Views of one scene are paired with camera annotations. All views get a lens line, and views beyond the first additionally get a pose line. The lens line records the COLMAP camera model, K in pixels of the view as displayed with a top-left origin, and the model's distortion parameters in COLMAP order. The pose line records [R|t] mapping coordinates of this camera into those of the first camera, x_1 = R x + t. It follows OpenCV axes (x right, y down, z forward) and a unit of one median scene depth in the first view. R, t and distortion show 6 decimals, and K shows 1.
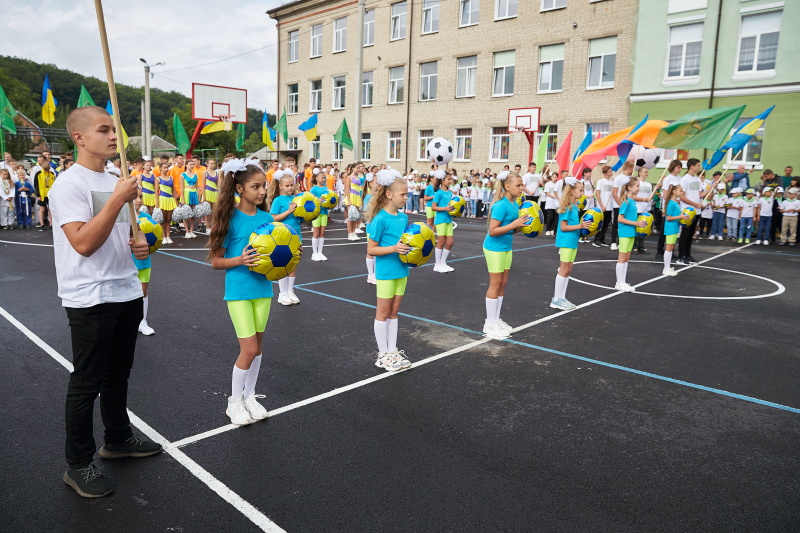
lens RADIAL K [[560.3, 0, 405.1], [0, 560.3, 268.2], [0, 0, 1]] dist [-0.077082, 0.060306]
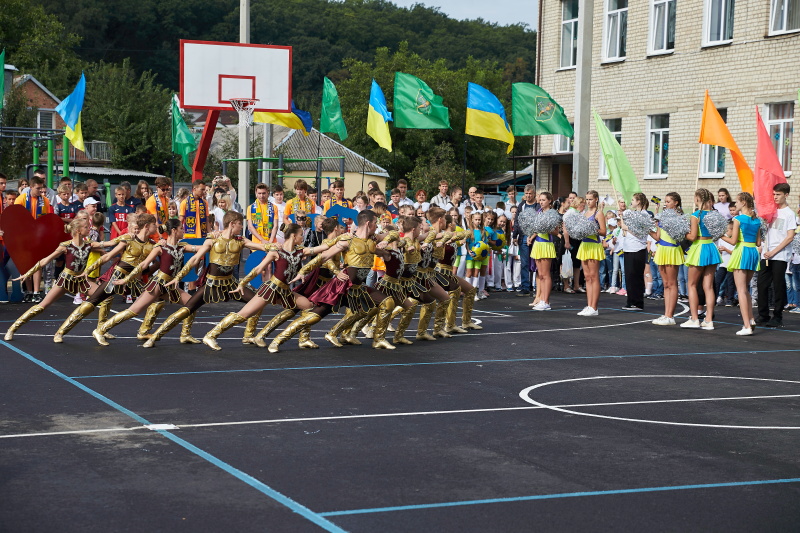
lens RADIAL K [[1566.4, 0, 397.9], [0, 1566.4, 264.0], [0, 0, 1]] dist [0.262793, 0.000000]
pose [[0.914608, 0.008034, -0.404261, 0.227847], [-0.061811, 0.990830, -0.120150, 0.027223], [0.399588, 0.134877, 0.906718, -0.151815]]
